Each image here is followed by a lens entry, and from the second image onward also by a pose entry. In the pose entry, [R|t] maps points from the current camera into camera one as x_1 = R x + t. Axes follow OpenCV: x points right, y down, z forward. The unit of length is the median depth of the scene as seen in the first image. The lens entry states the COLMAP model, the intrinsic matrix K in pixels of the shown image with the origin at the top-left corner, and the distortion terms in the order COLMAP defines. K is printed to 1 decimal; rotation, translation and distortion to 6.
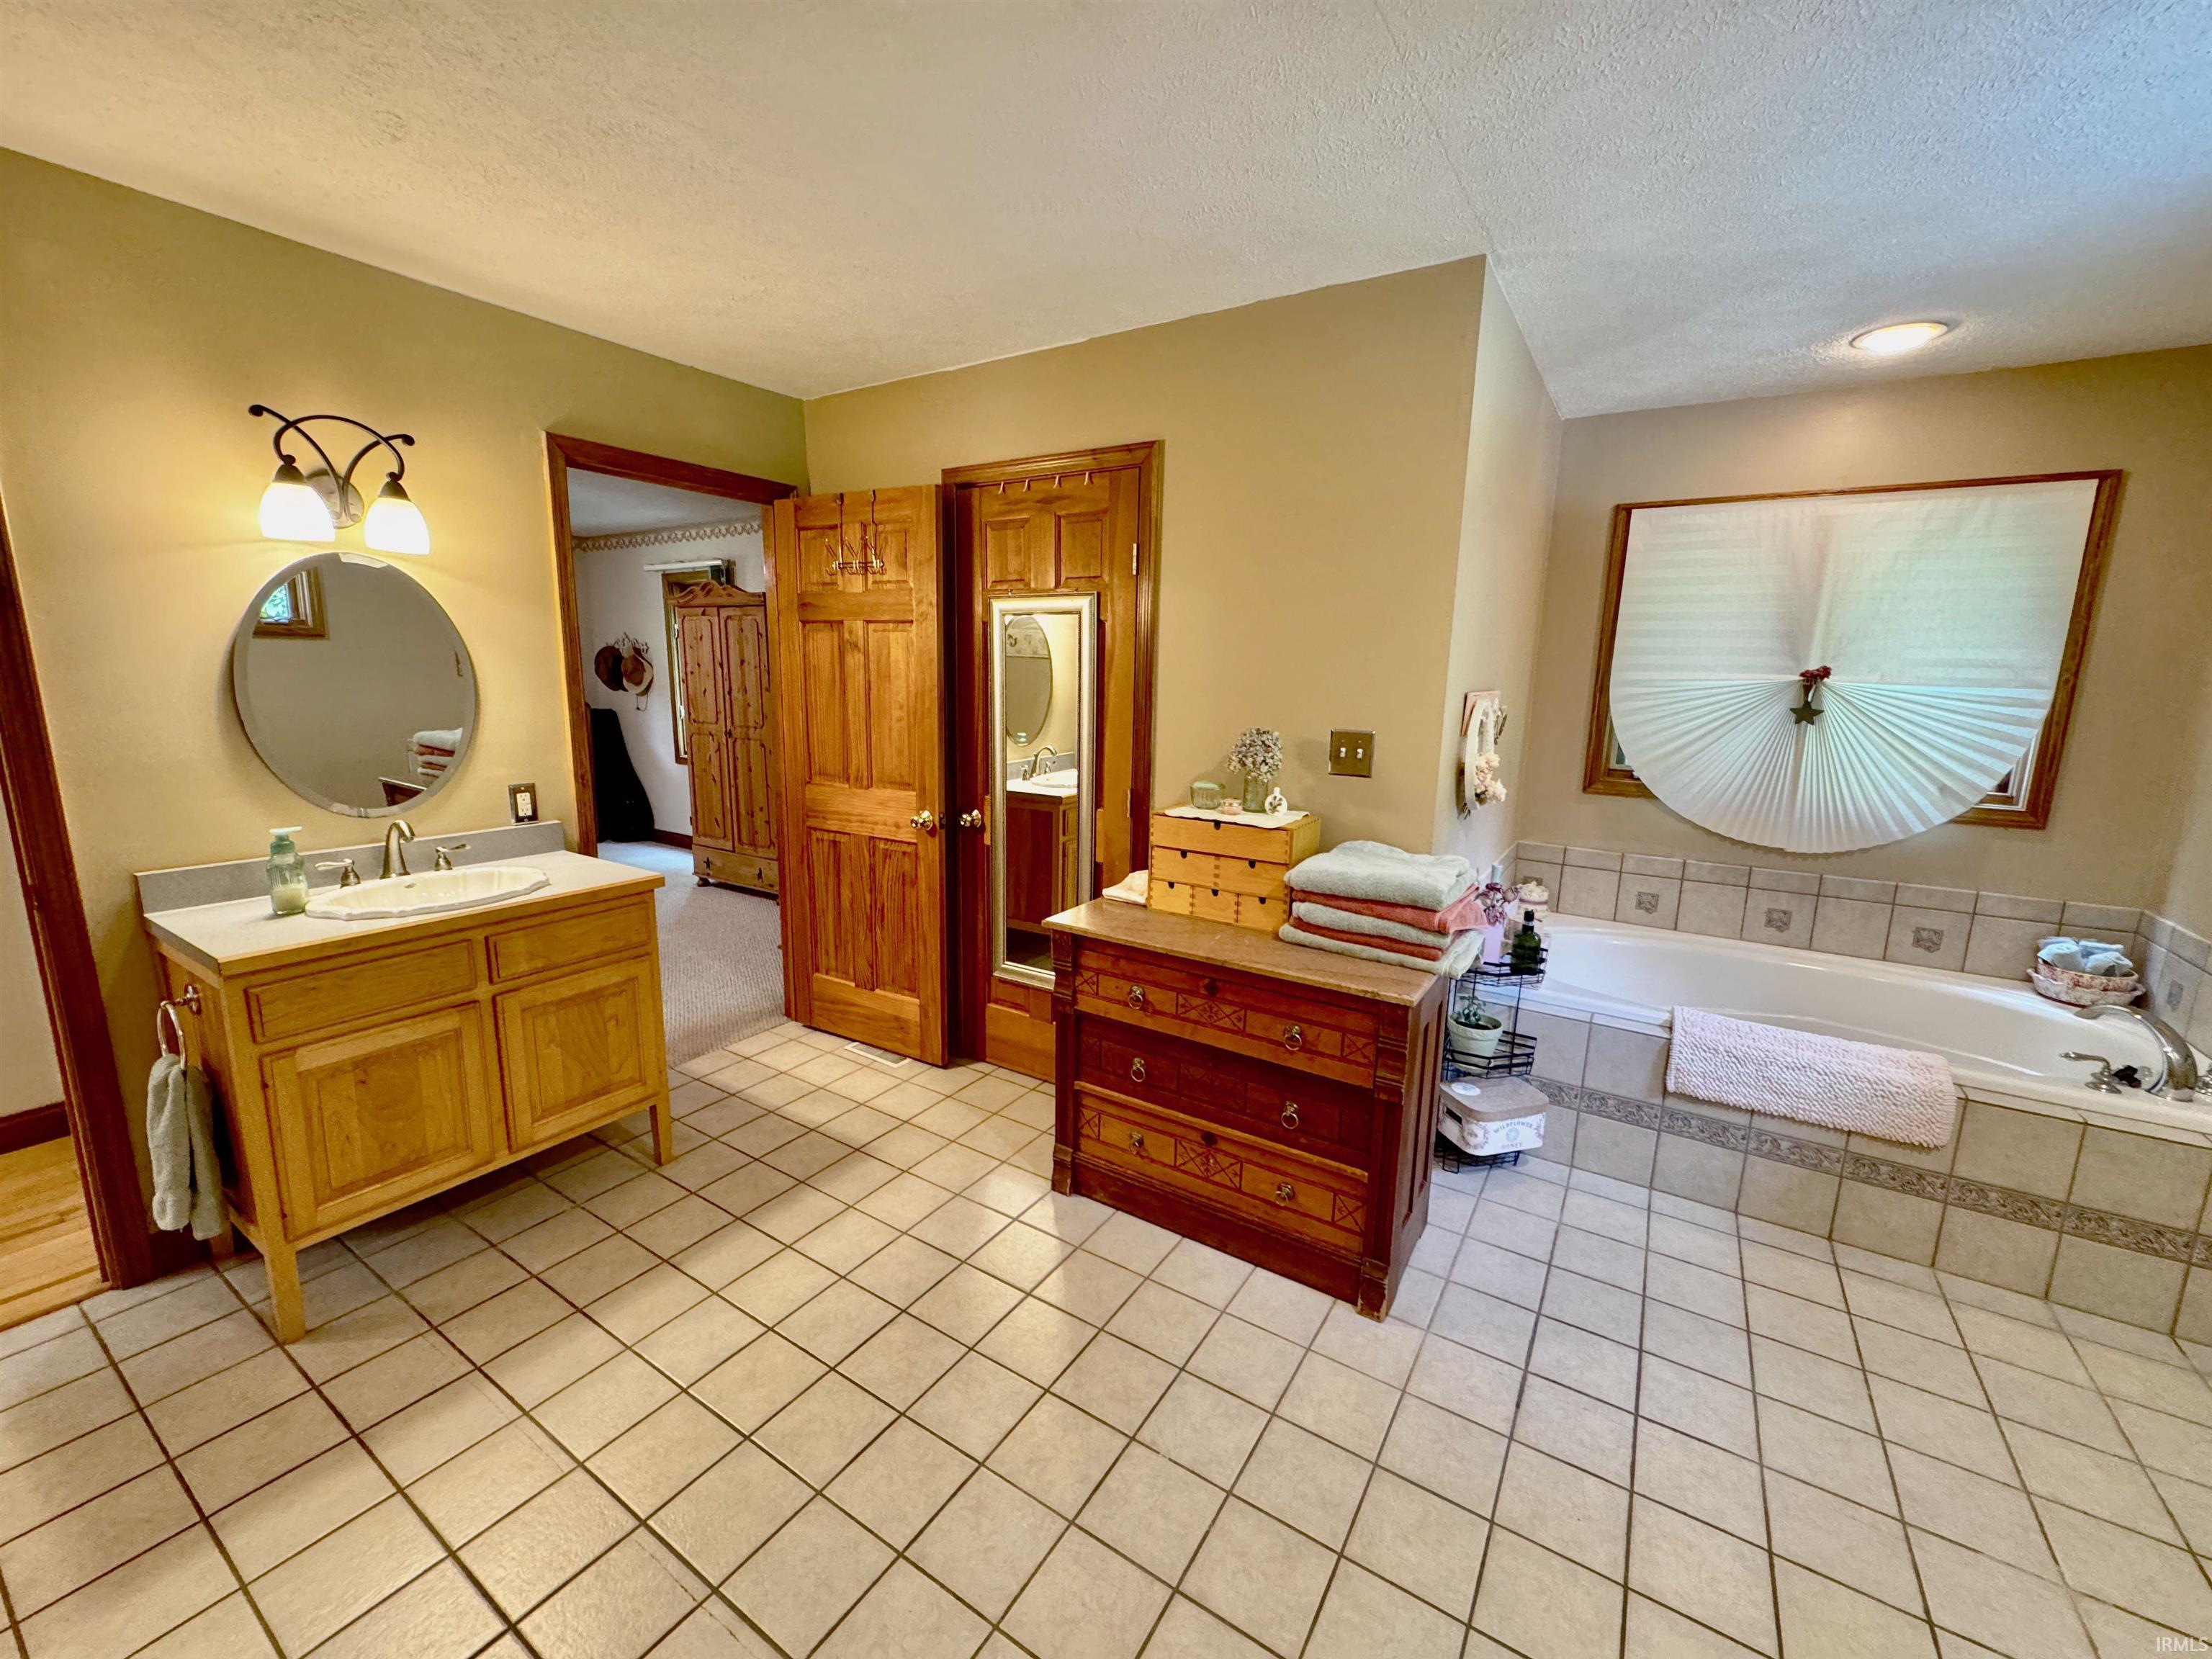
lens RADIAL K [[875.8, 0, 1106.0], [0, 875.8, 829.5], [0, 0, 1]] dist [0.000481, 0.000004]
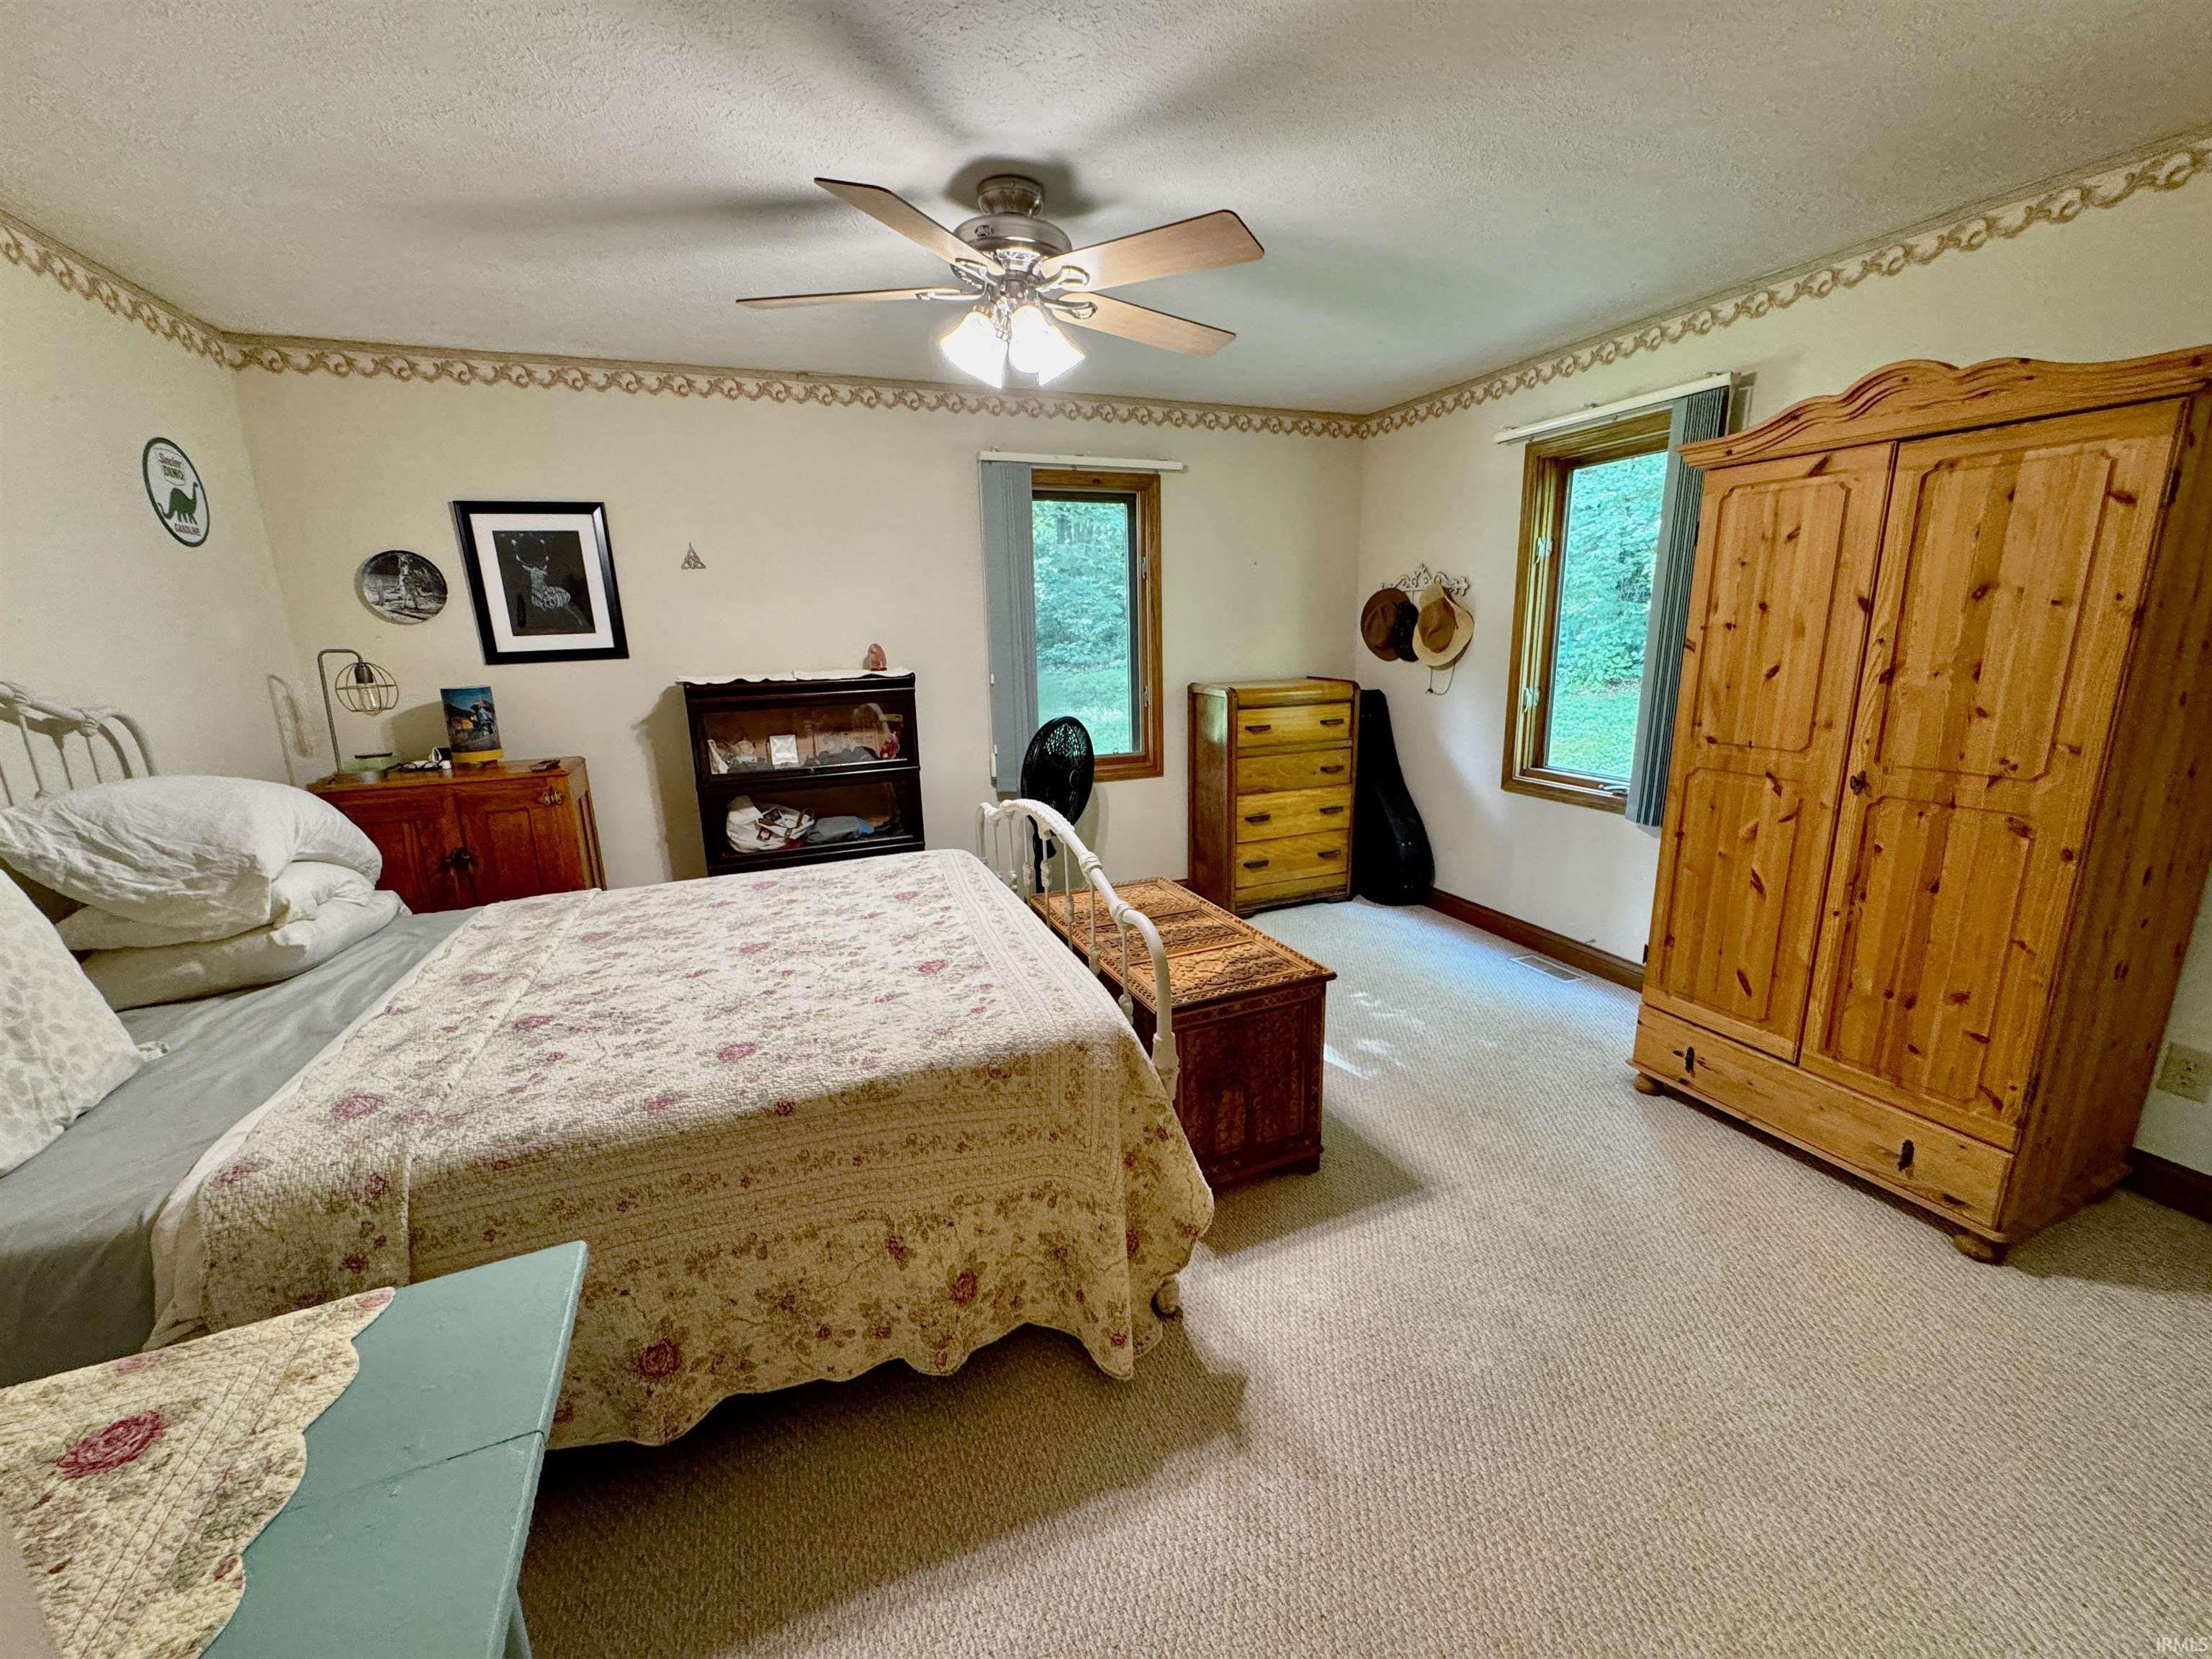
lens RADIAL K [[875.8, 0, 1106.0], [0, 875.8, 829.5], [0, 0, 1]] dist [0.000481, 0.000004]
pose [[0.816698, 0.094098, -0.569341, -0.453994], [-0.062603, 0.995240, 0.074688, -0.092231], [0.573659, -0.025355, 0.818702, 0.468848]]
